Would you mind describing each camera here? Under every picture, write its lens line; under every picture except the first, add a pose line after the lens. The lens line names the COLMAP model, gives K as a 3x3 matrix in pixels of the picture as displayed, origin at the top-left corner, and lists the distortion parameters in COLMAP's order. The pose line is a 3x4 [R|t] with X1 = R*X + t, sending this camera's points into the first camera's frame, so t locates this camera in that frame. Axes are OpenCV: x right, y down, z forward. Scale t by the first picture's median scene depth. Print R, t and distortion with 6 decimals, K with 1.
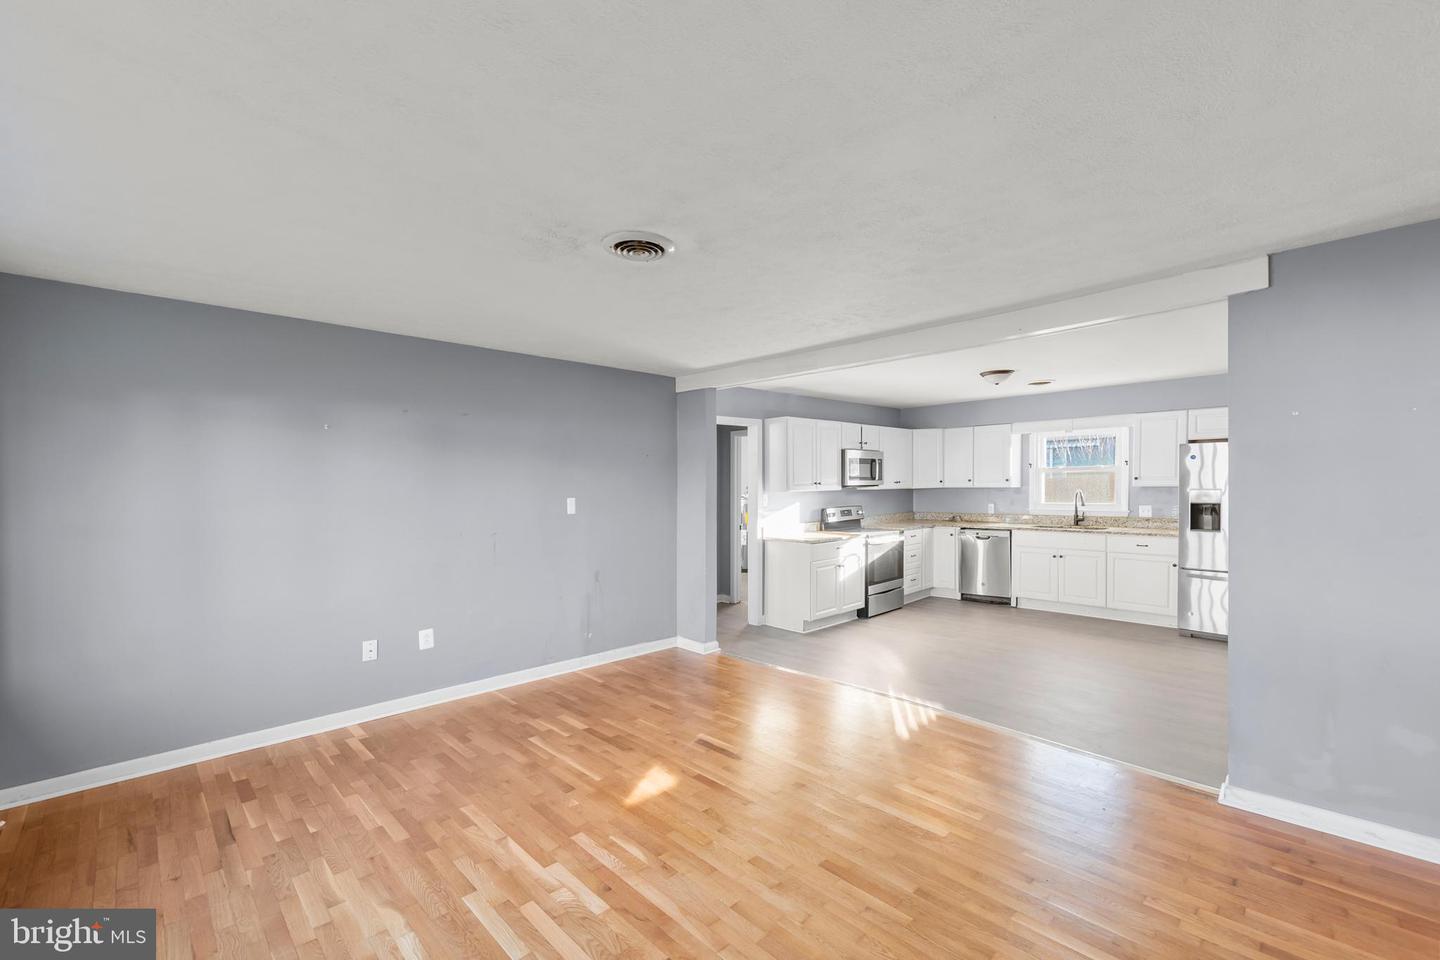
lens RADIAL K [[604.1, 0, 742.3], [0, 604.1, 515.6], [0, 0, 1]] dist [-0.002253, -0.000059]
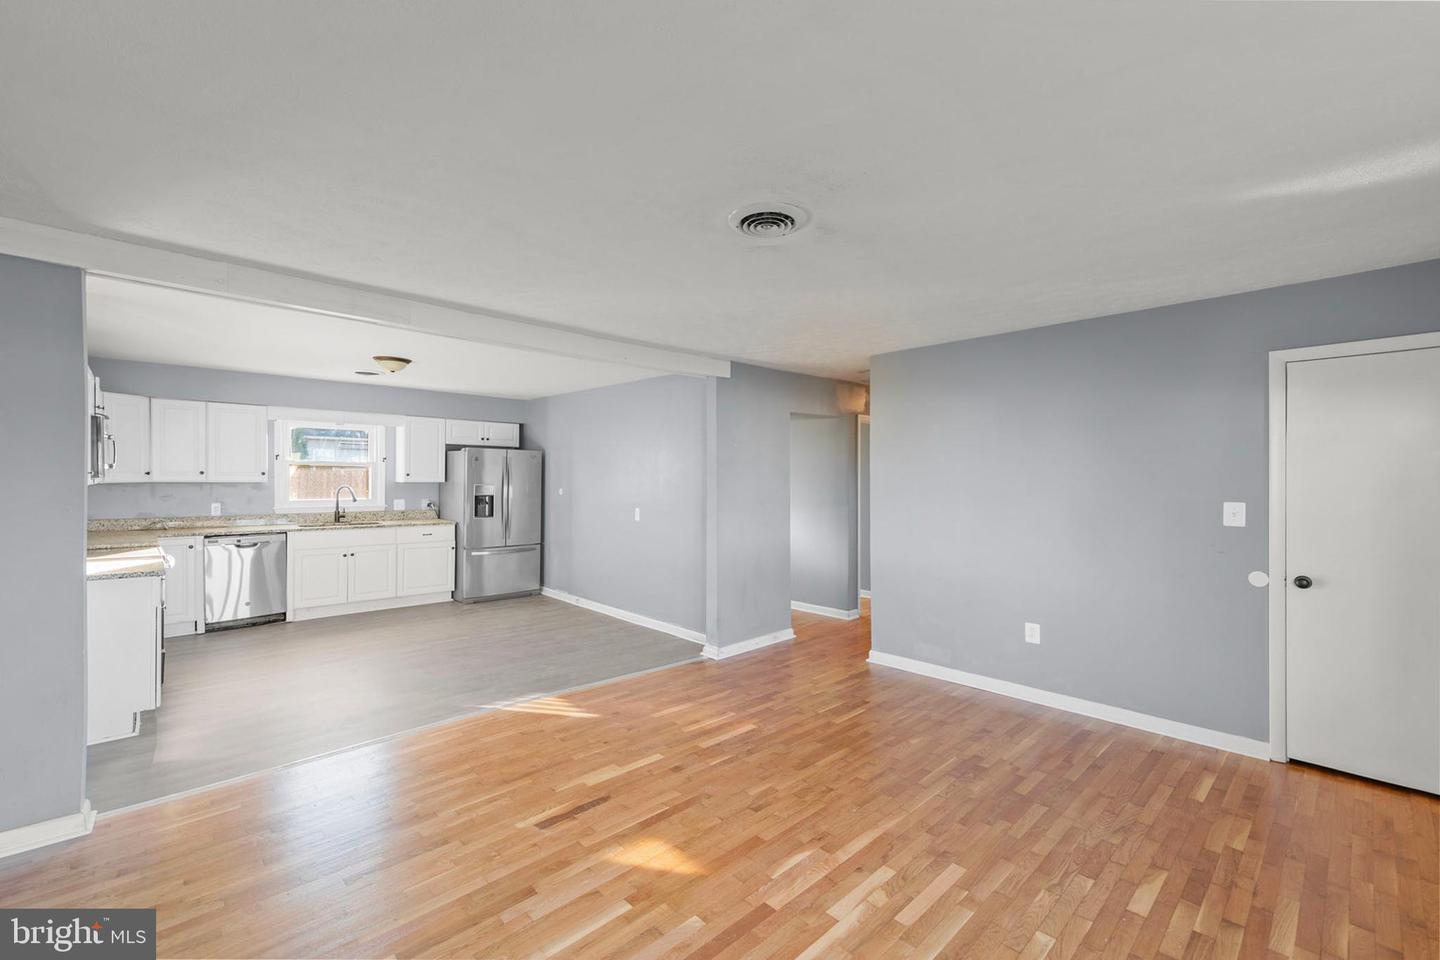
lens RADIAL K [[604.2, 0, 722.8], [0, 604.2, 481.0], [0, 0, 1]] dist [0.003419, 0.000135]
pose [[0.027842, 0.009040, 0.999571, -0.500814], [0.046455, 0.998867, -0.010327, -0.013975], [-0.998532, 0.046723, 0.027390, 0.467941]]
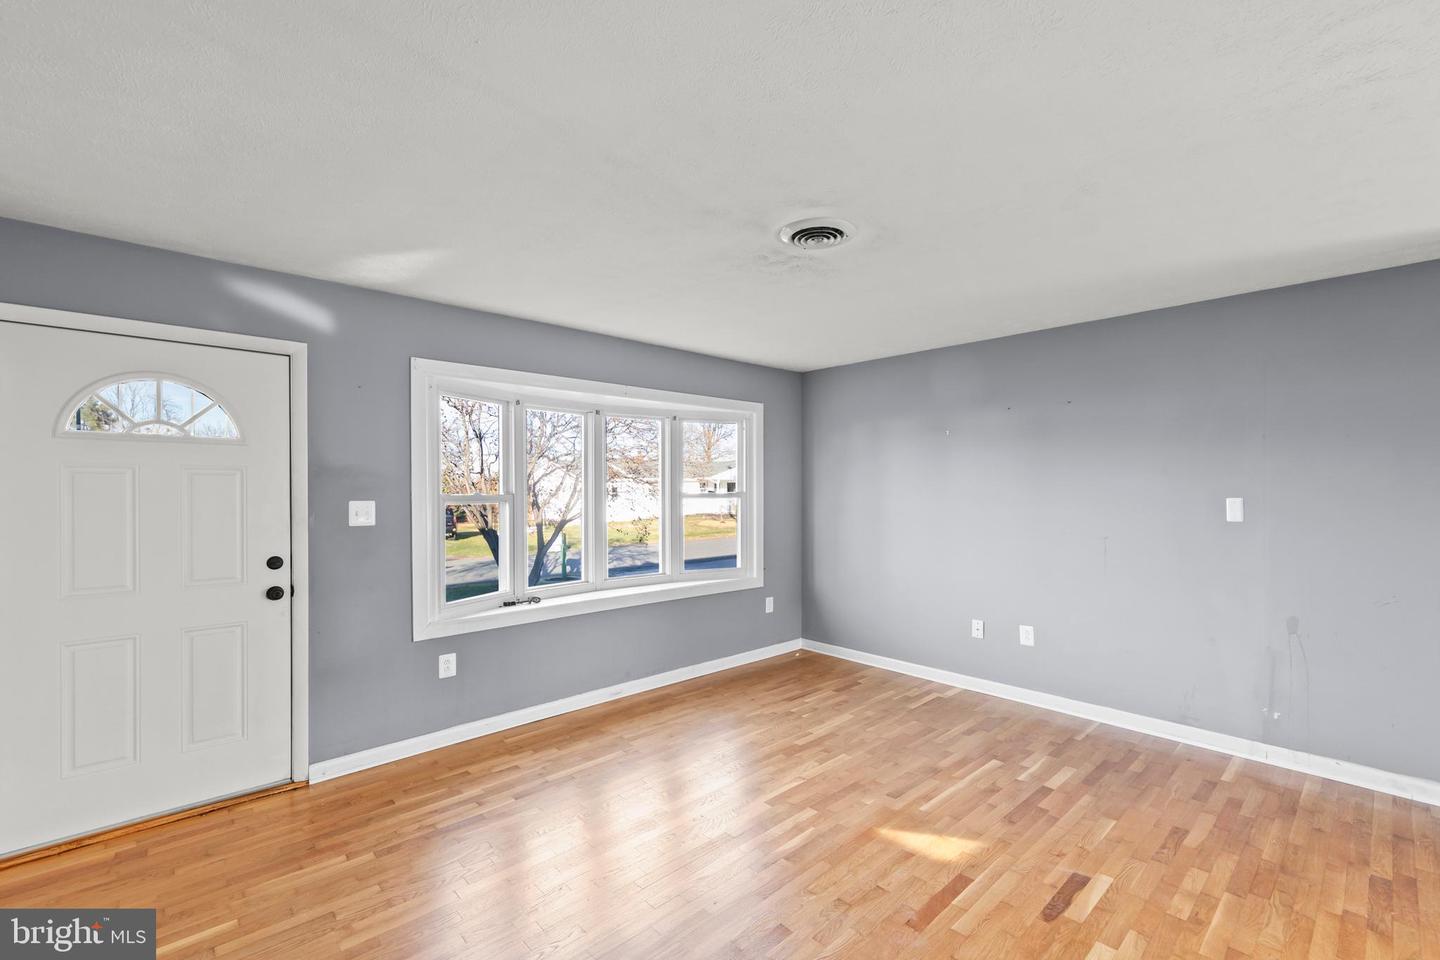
lens RADIAL K [[629.8, 0, 741.8], [0, 629.8, 500.3], [0, 0, 1]] dist [0.002624, 0.000342]
pose [[-0.024474, 0.028731, -0.999288, 0.373077], [-0.047639, 0.998418, 0.029872, -0.016718], [0.998565, 0.048336, -0.023067, 0.402998]]
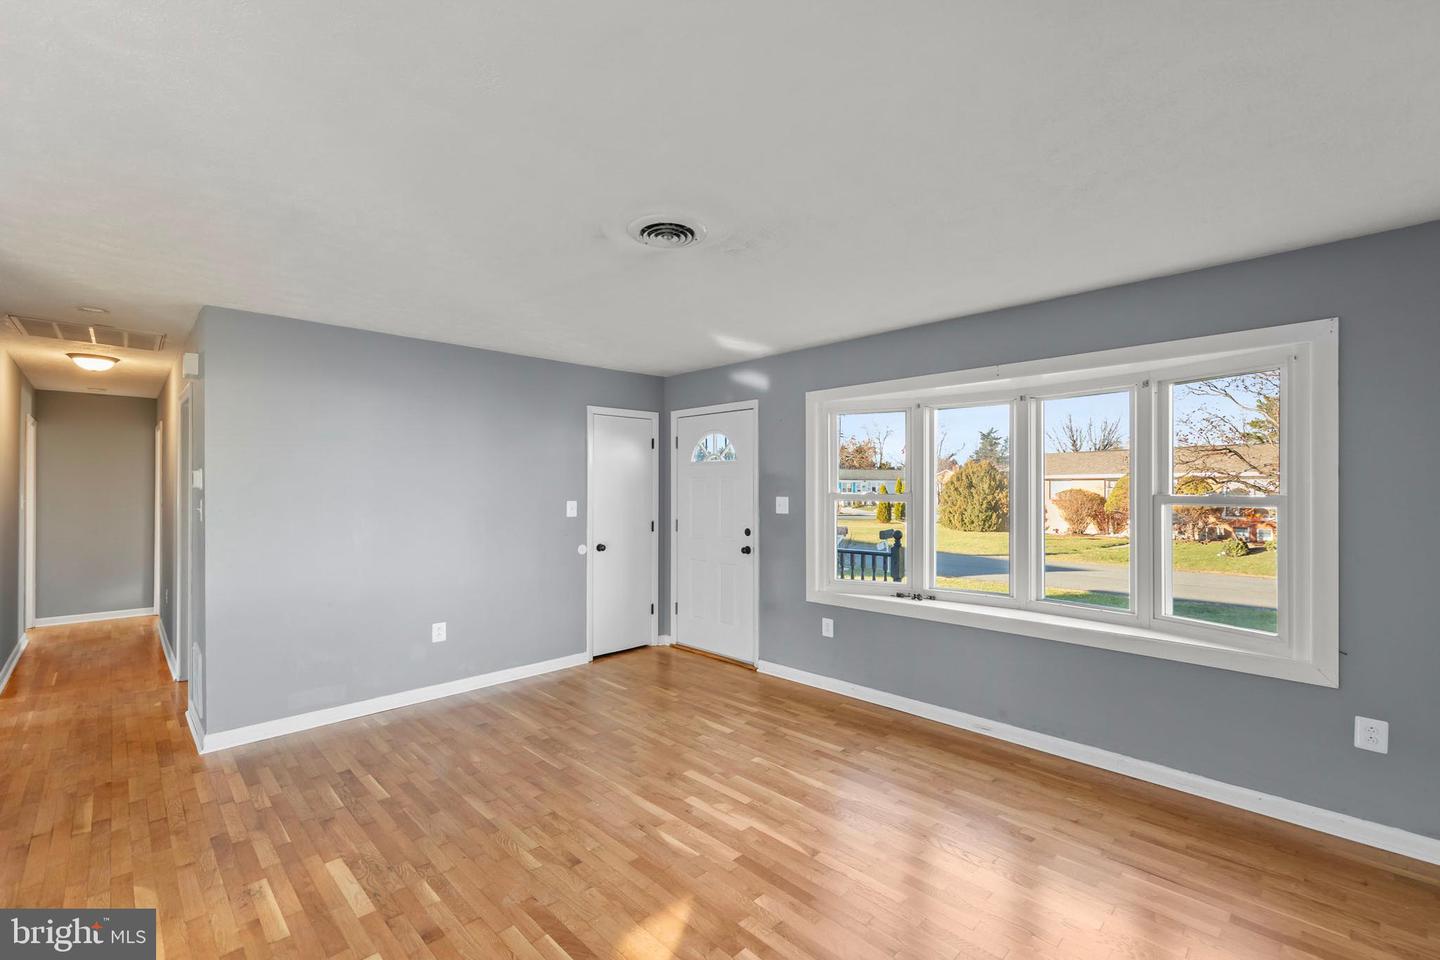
lens RADIAL K [[608.5, 0, 714.1], [0, 608.5, 488.0], [0, 0, 1]] dist [0.001666, 0.000240]
pose [[-0.999698, 0.009970, 0.022444, -0.123146], [0.011019, 0.998830, 0.047090, -0.034338], [-0.021948, 0.047323, -0.998638, 0.874392]]
